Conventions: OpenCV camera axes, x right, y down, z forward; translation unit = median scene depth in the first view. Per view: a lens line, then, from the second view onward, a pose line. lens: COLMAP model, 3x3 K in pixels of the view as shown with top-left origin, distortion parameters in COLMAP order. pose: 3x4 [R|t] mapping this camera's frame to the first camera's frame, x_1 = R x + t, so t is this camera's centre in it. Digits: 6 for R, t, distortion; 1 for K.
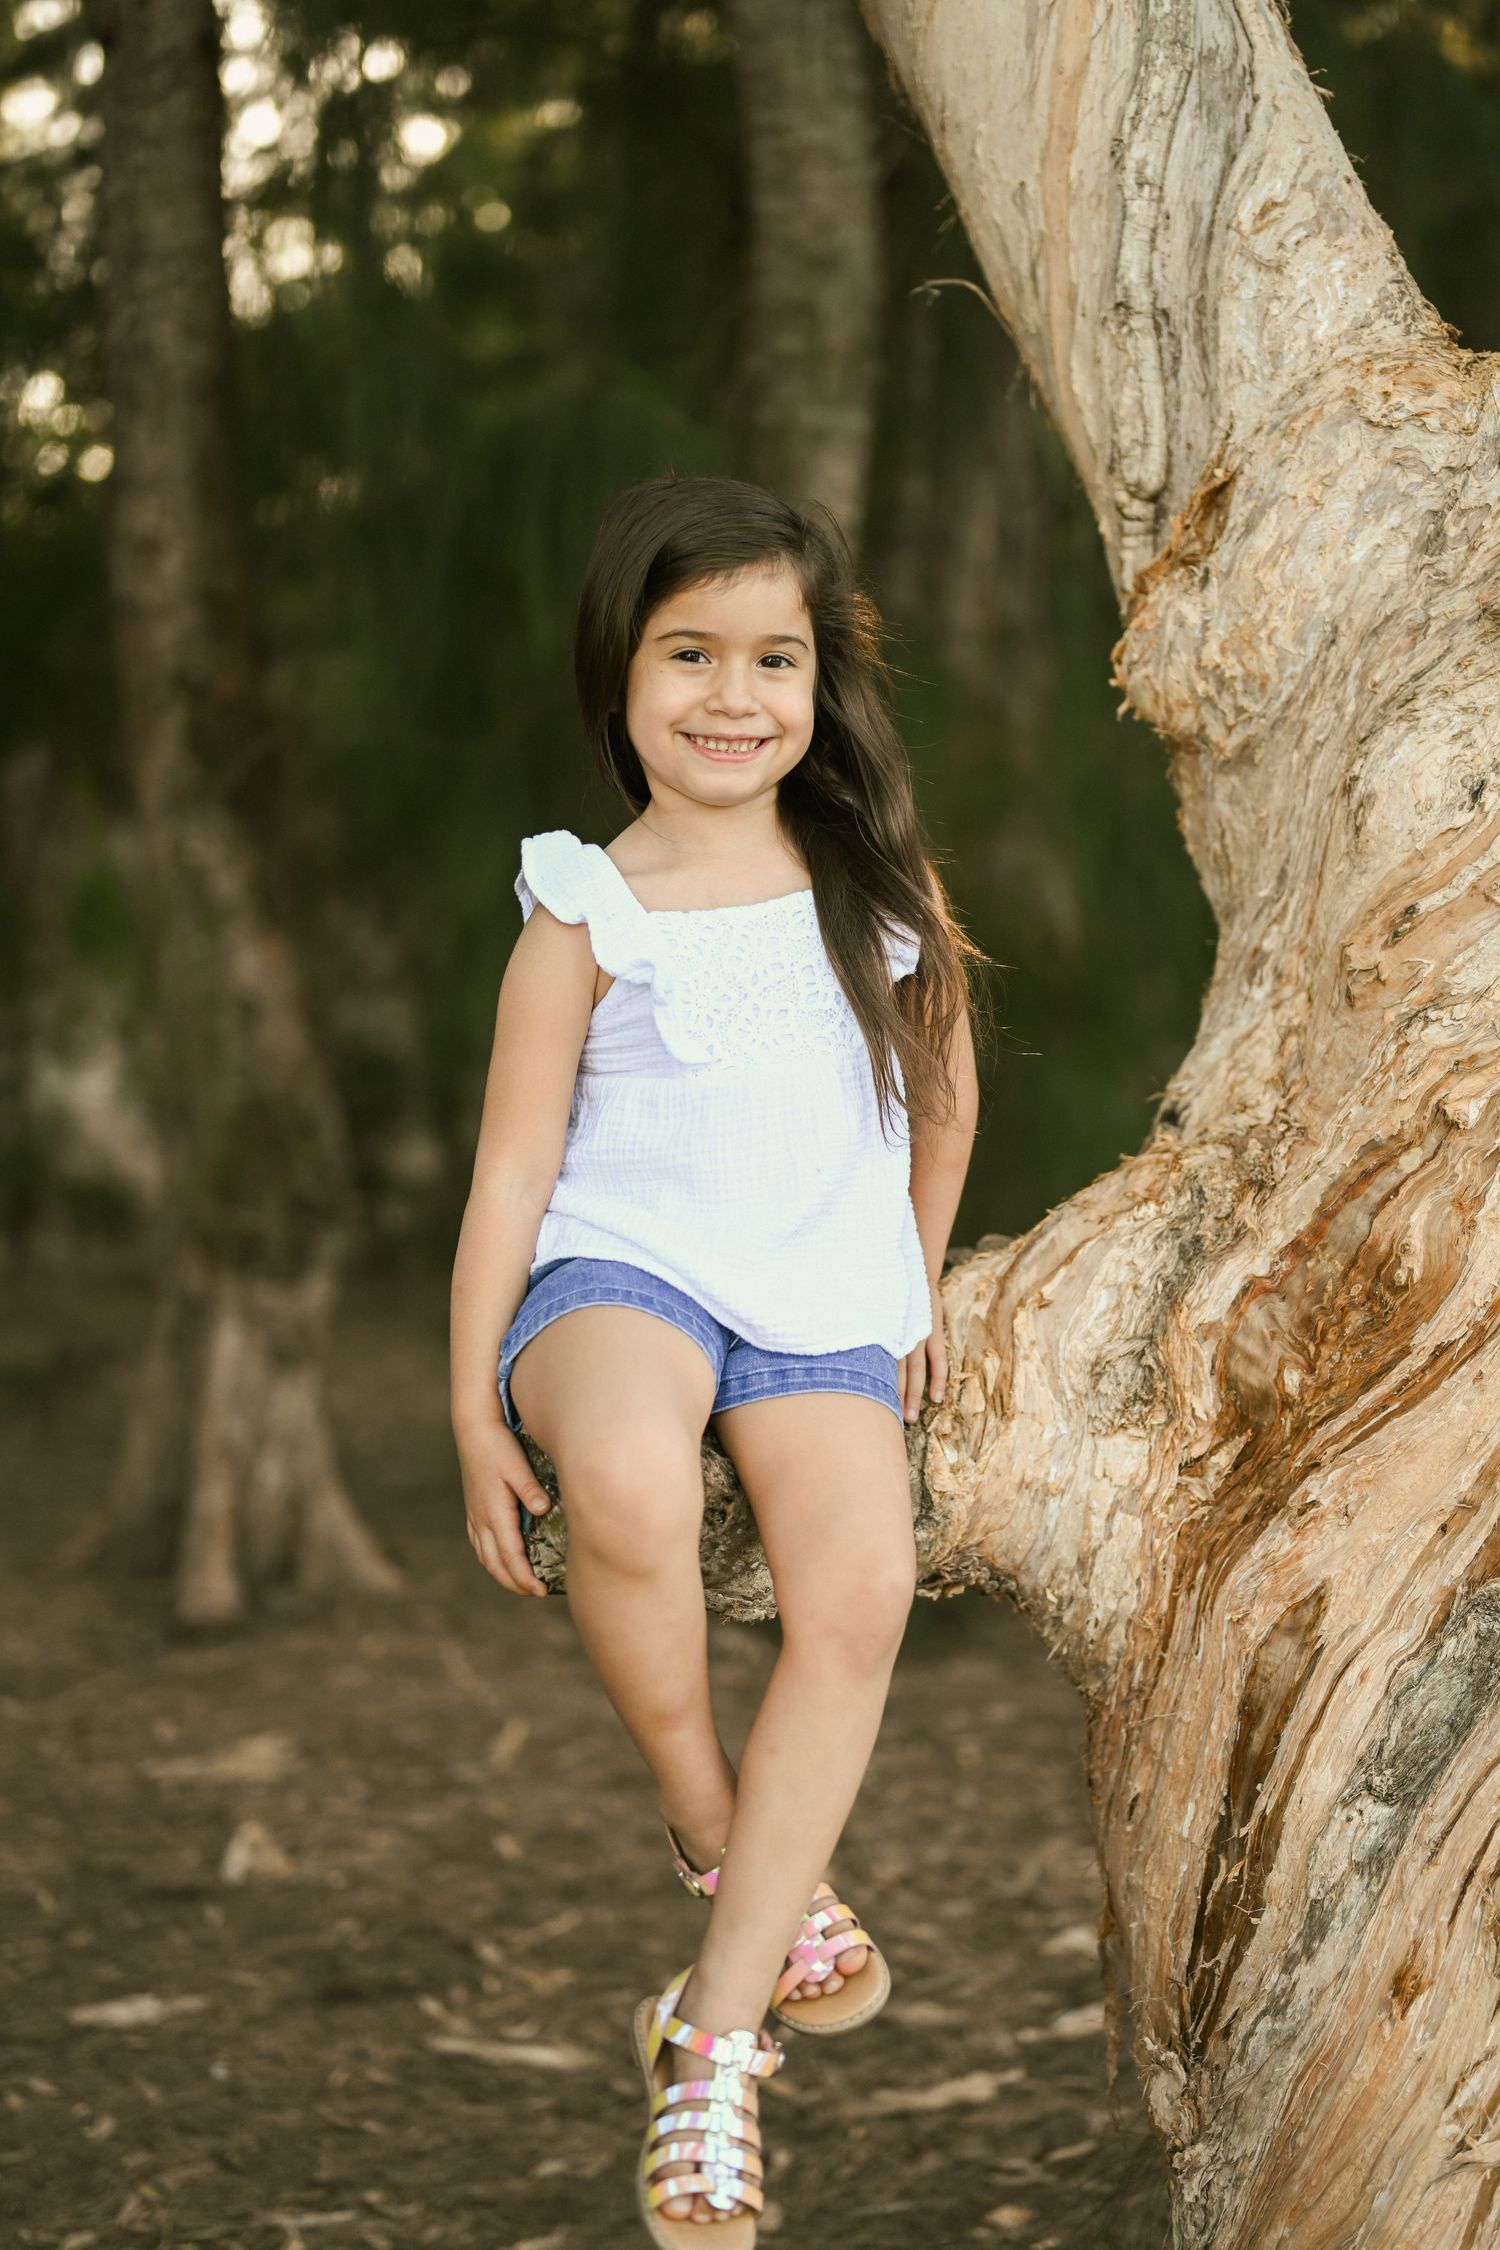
lens RADIAL K [[3371.4, 0, 740.7], [0, 3371.4, 1120.9], [0, 0, 1]] dist [0.004054, 0.000000]
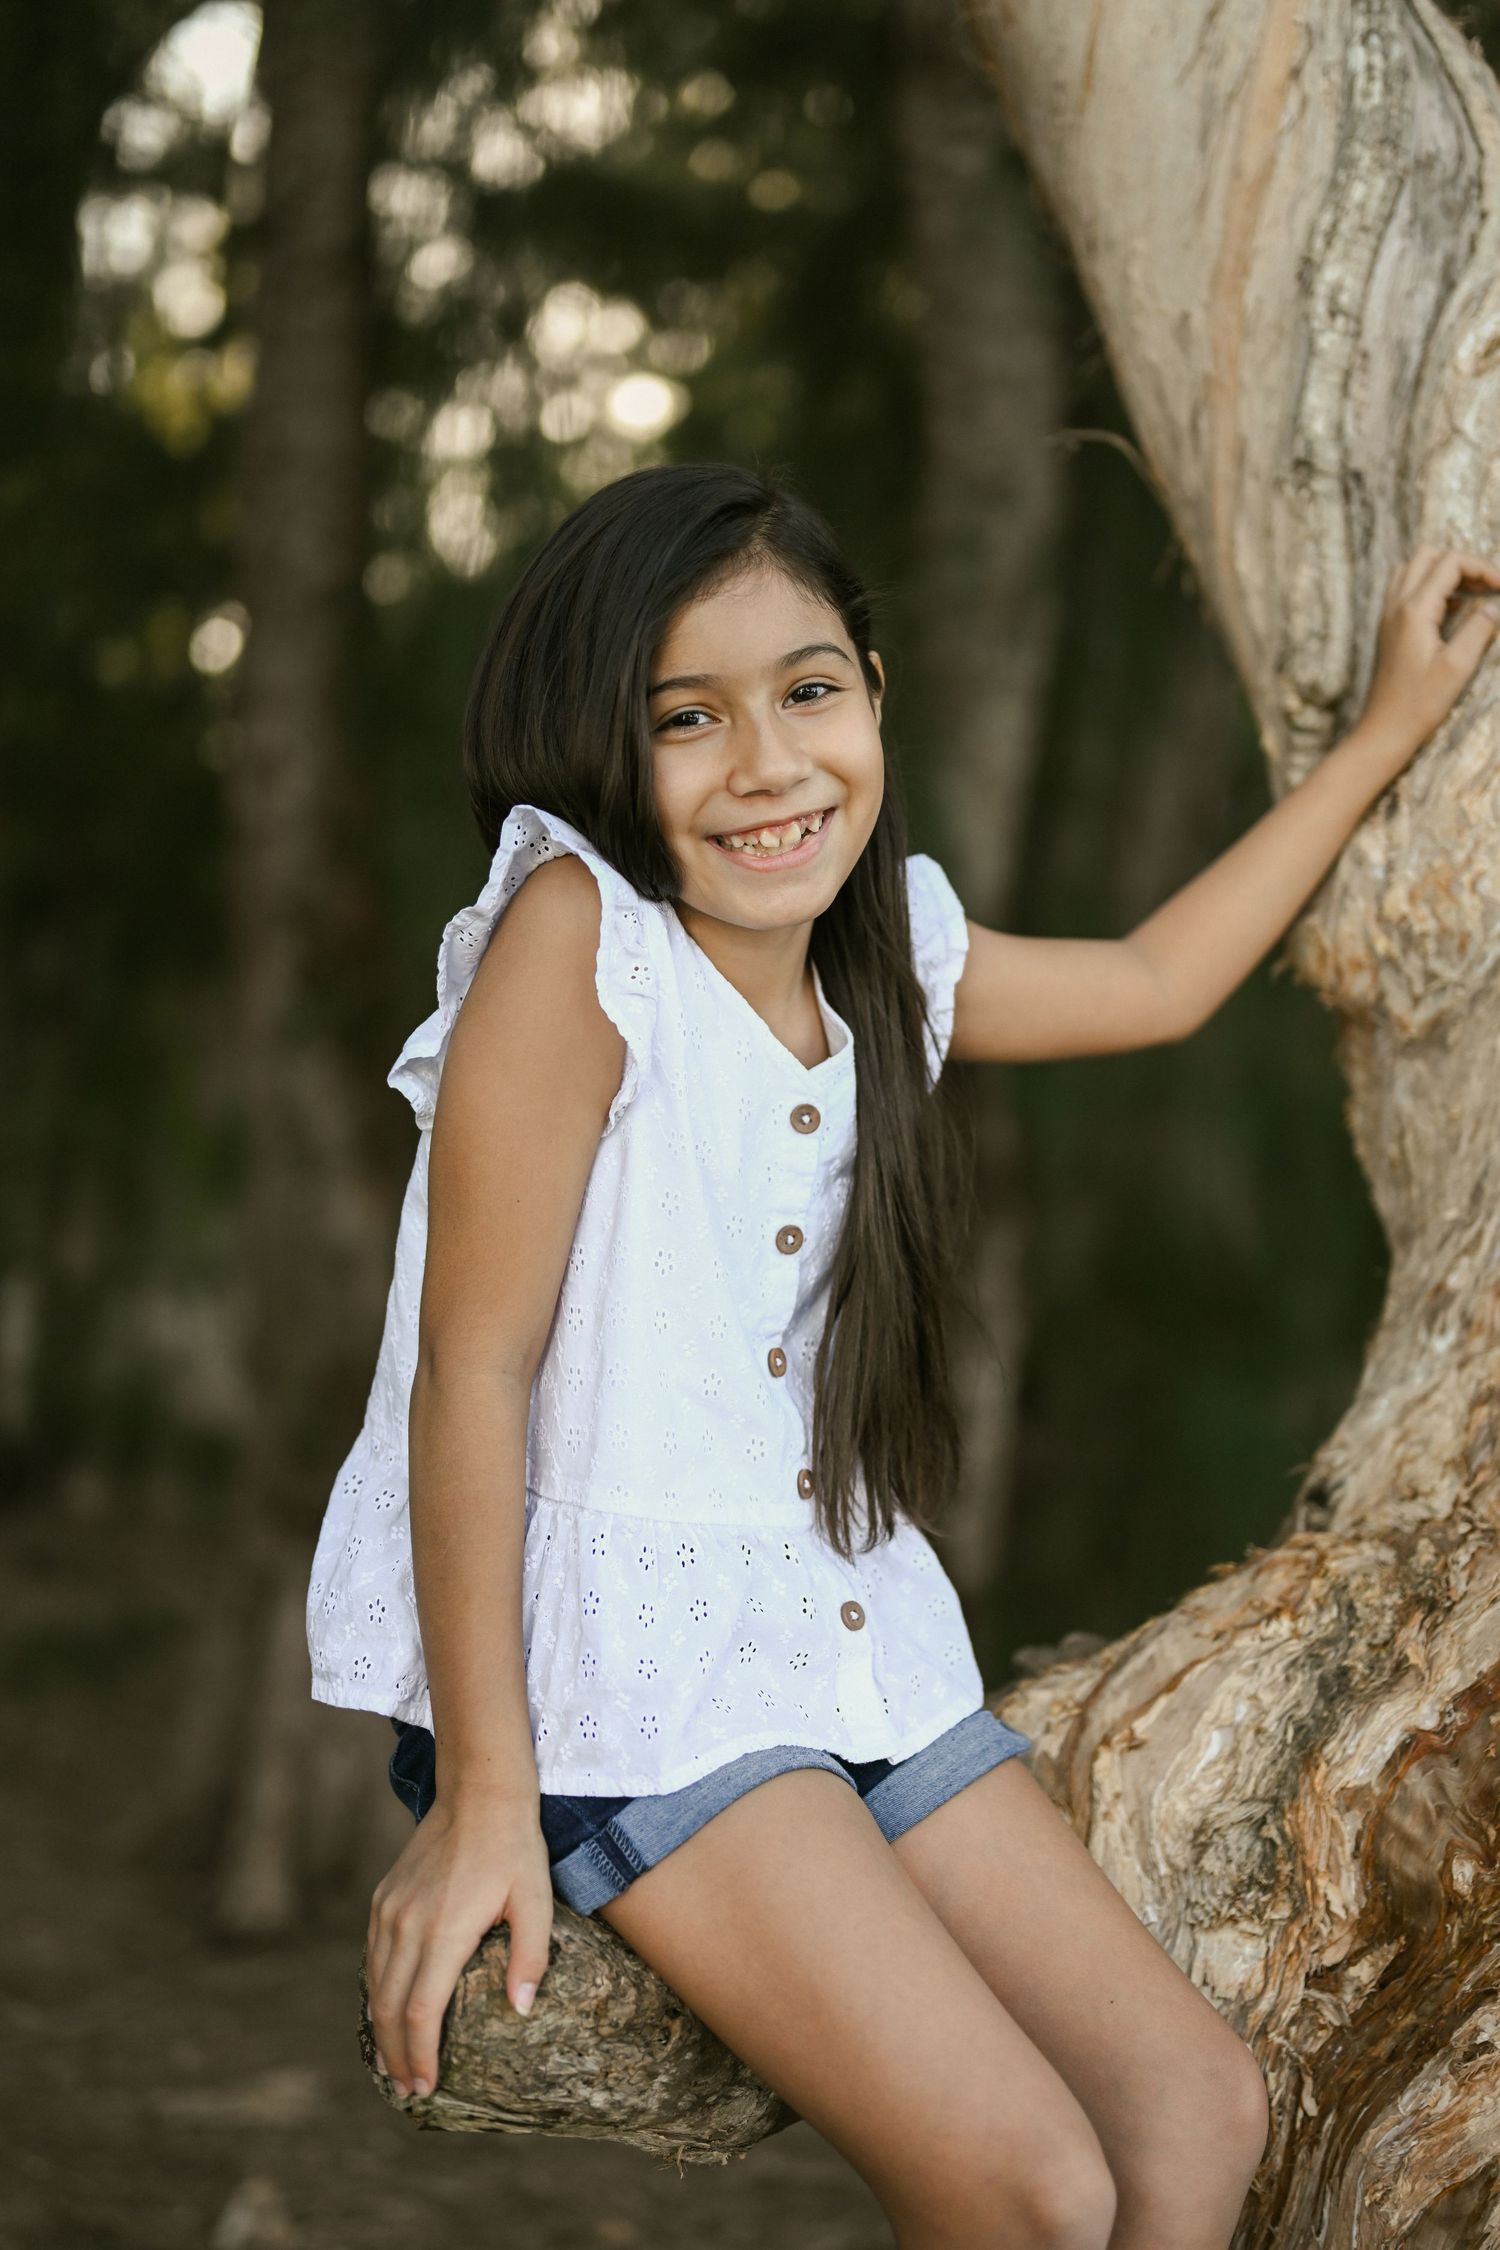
lens RADIAL K [[3371.4, 0, 761.4], [0, 3371.4, 1124.6], [0, 0, 1]] dist [0.004054, 0.000000]
pose [[0.997378, 0.054124, -0.048039, 0.033365], [-0.057679, 0.995440, -0.075979, -0.020094], [0.043707, 0.078551, 0.995952, 0.222202]]
